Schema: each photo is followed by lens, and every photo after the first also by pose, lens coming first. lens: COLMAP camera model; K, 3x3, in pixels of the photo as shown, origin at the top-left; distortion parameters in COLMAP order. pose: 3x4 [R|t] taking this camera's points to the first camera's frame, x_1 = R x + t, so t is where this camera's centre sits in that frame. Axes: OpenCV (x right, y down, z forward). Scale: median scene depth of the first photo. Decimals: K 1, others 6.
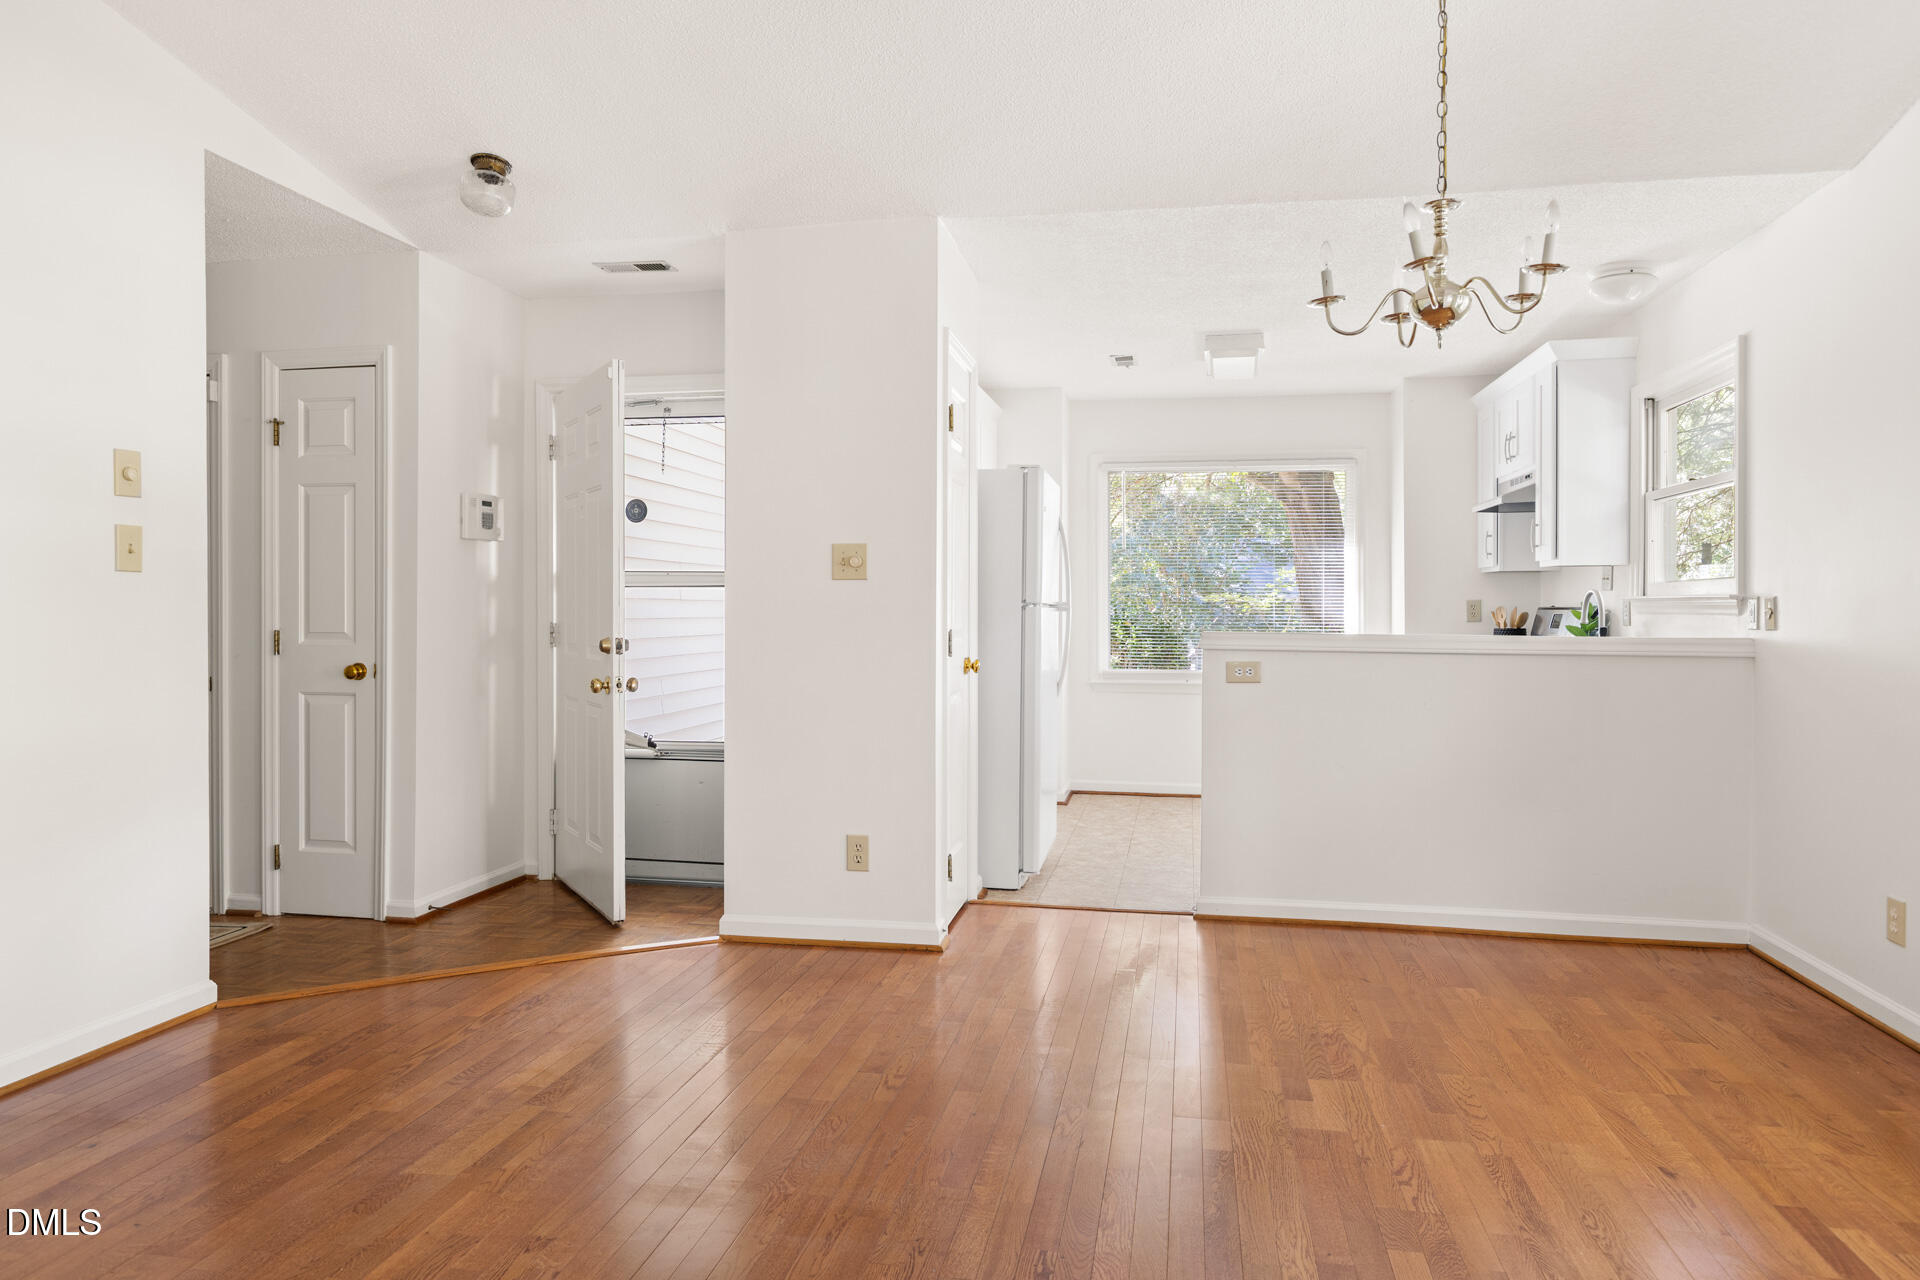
lens RADIAL K [[1207.4, 0, 959.5], [0, 1207.4, 618.6], [0, 0, 1]] dist [0.002583, 0.000242]
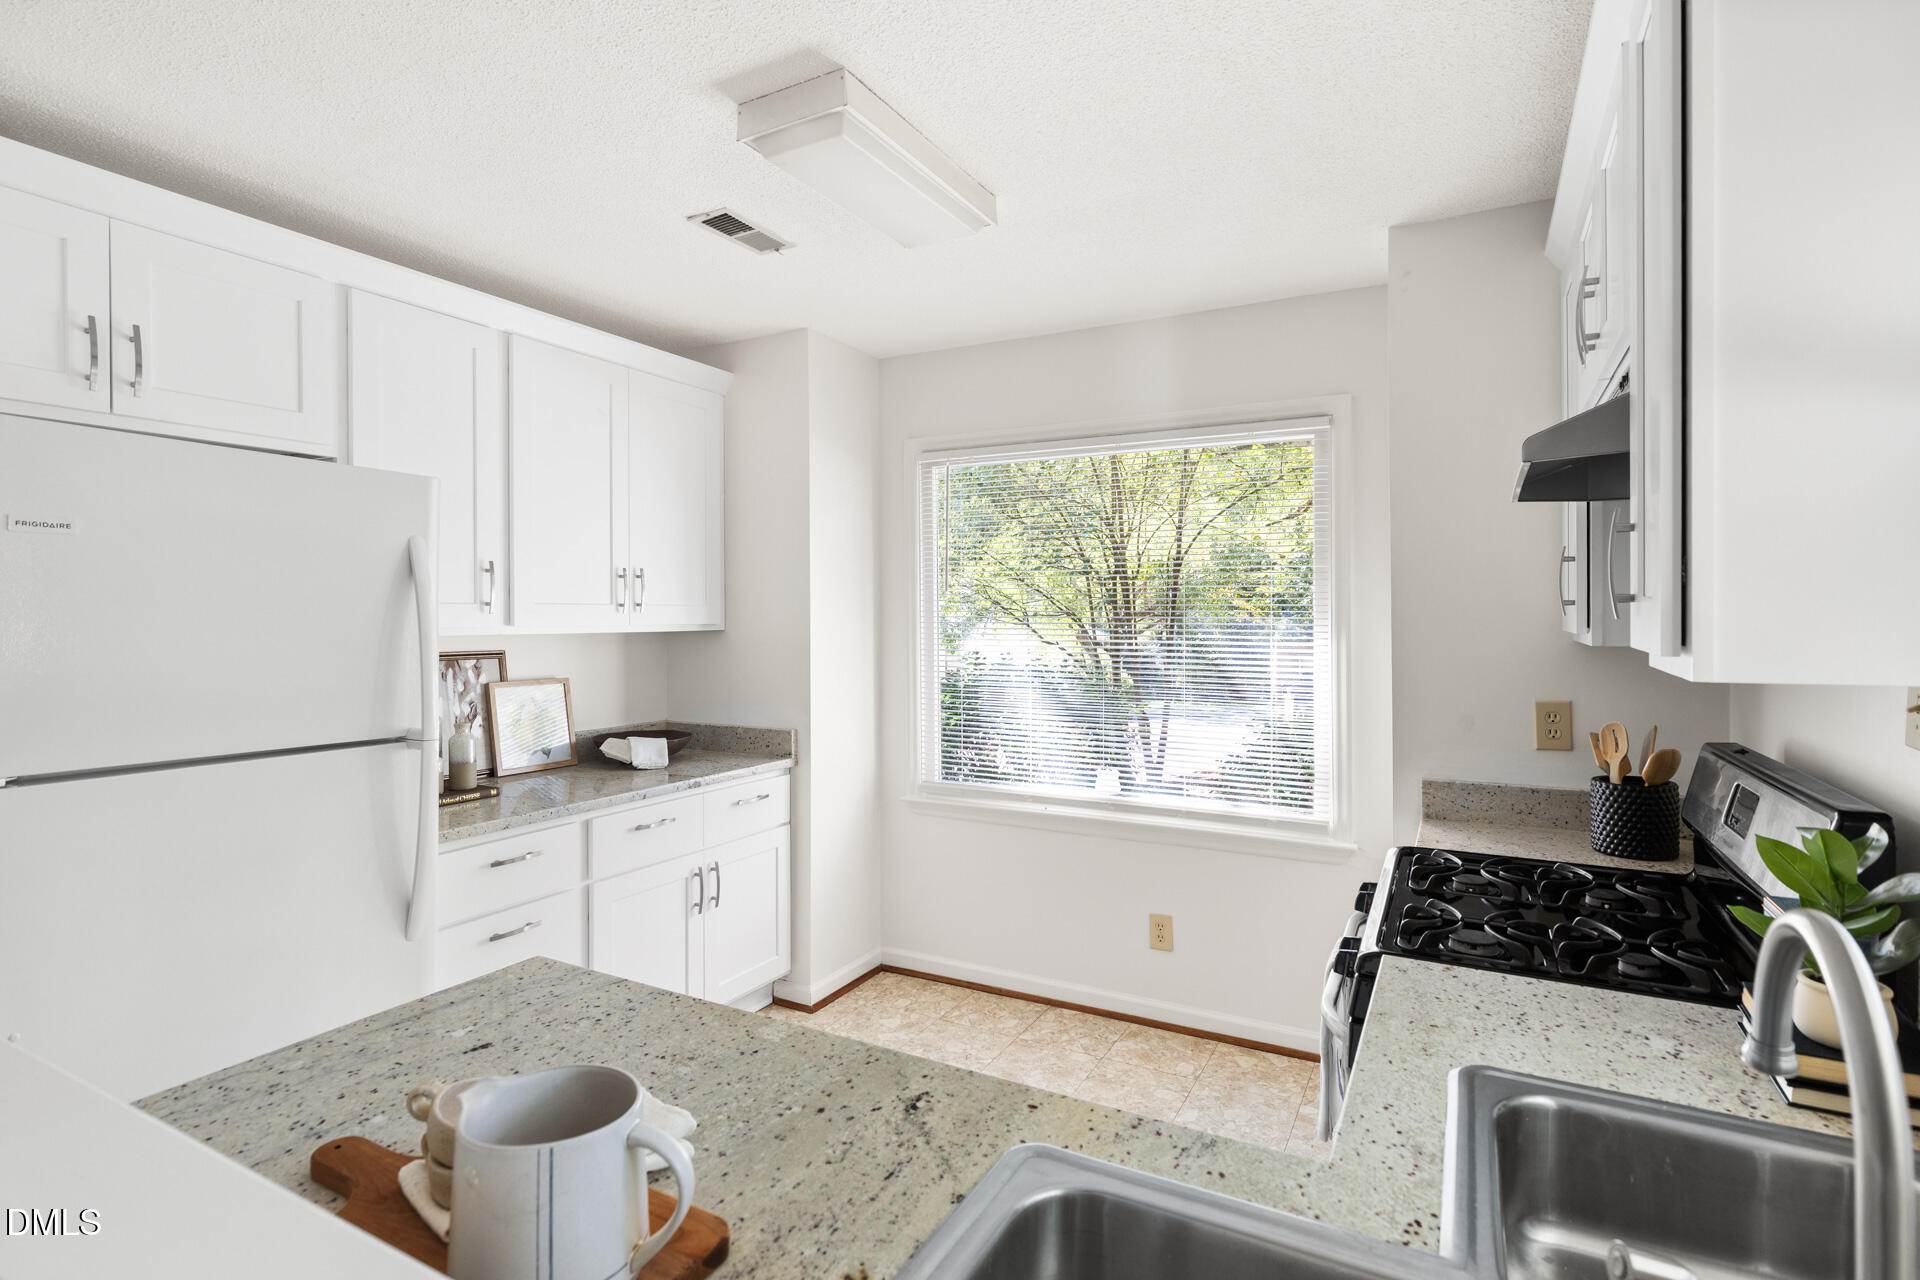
lens RADIAL K [[946.7, 0, 963.2], [0, 946.7, 619.4], [0, 0, 1]] dist [0.001318, 0.000035]
pose [[0.954088, 0.000097, -0.299527, 0.644233], [-0.000727, 0.999998, -0.001993, -0.089530], [0.299526, 0.002119, 0.954086, 1.199331]]
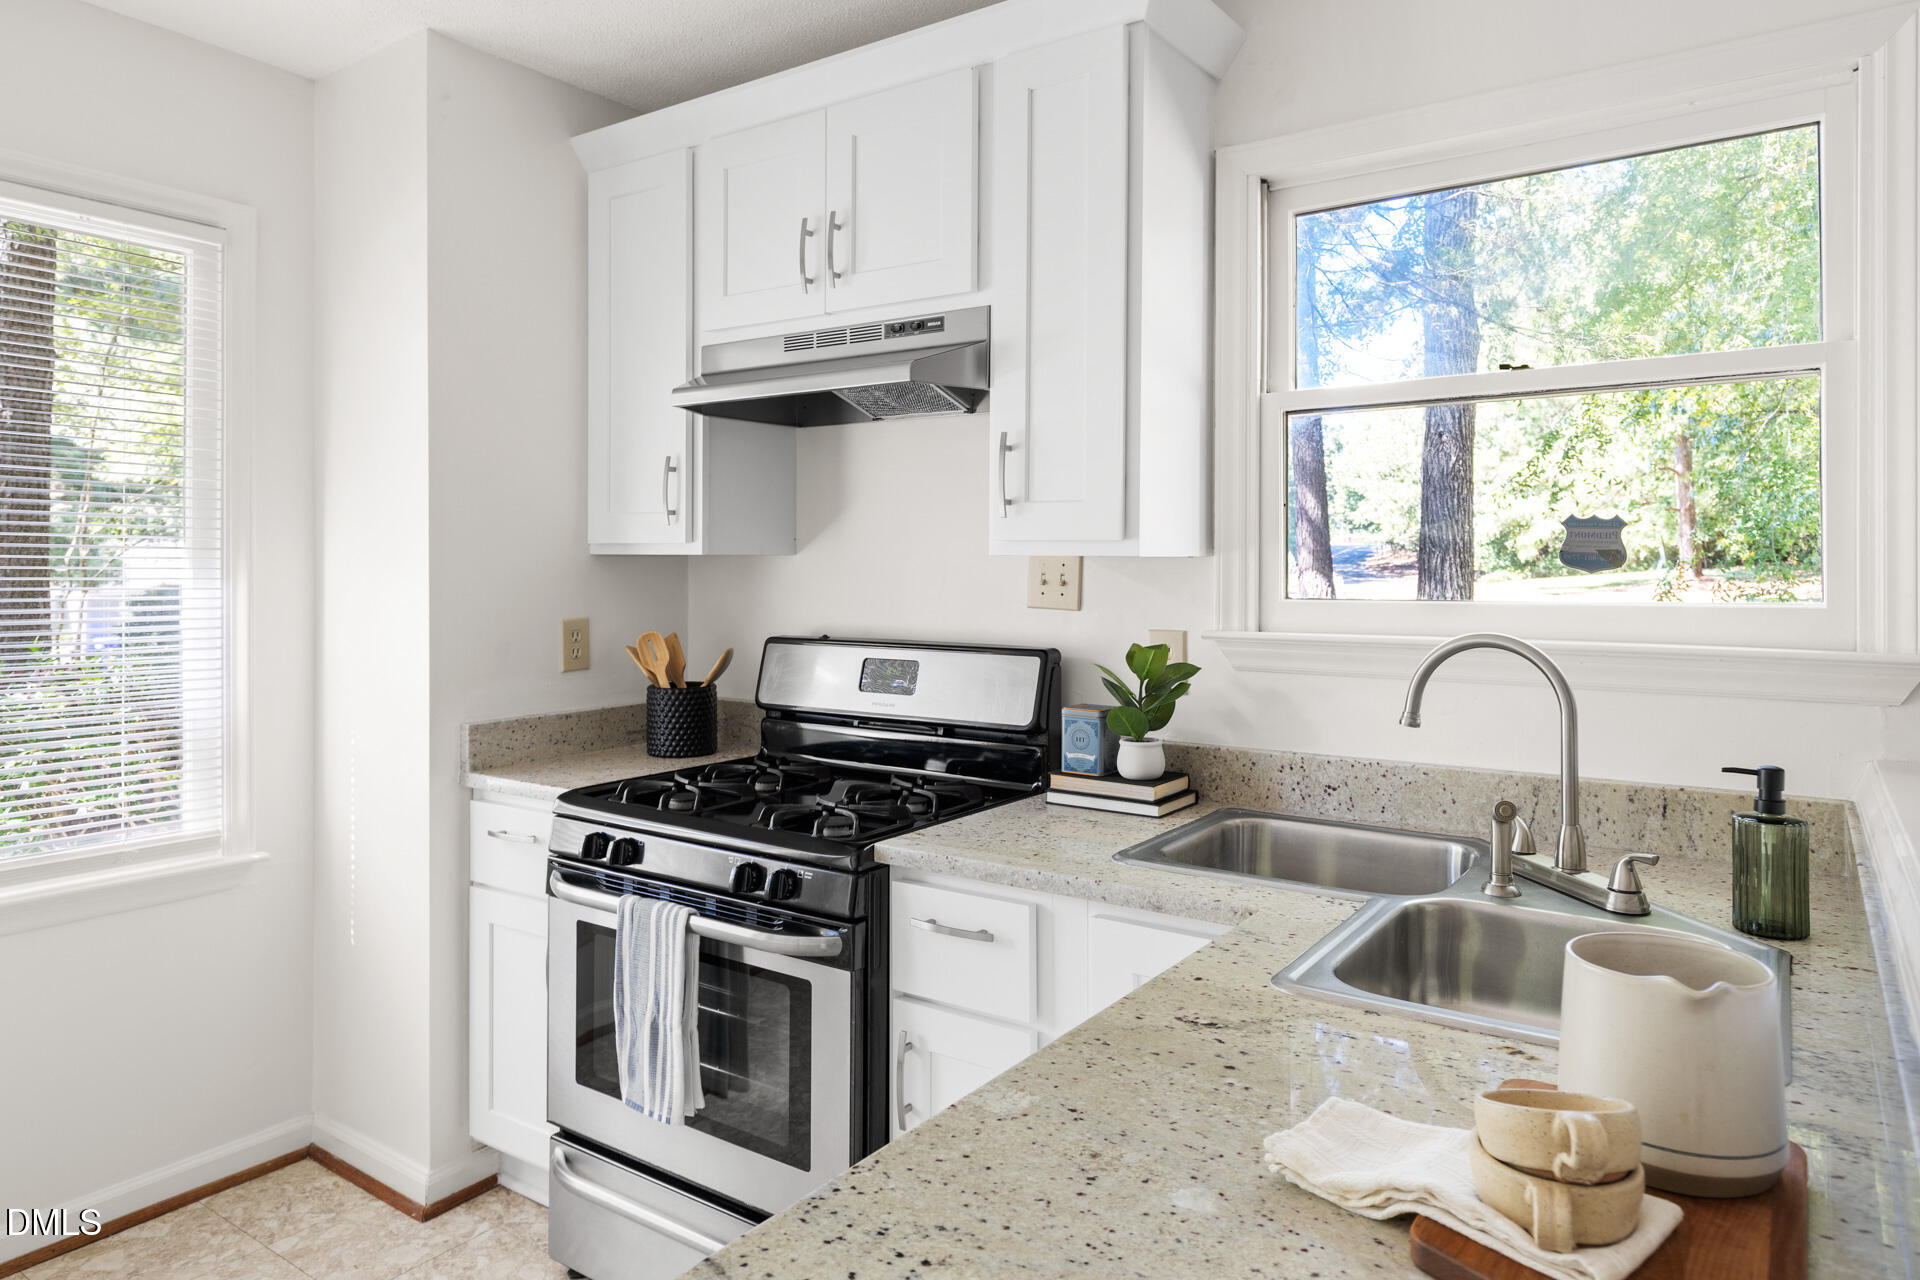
lens RADIAL K [[1192.9, 0, 968.3], [0, 1192.9, 567.5], [0, 0, 1]] dist [0.002584, 0.000137]
pose [[0.405164, -0.002301, 0.914241, 0.199787], [0.007425, 0.999972, -0.000774, -0.063849], [-0.914214, 0.007102, 0.405170, 1.409564]]
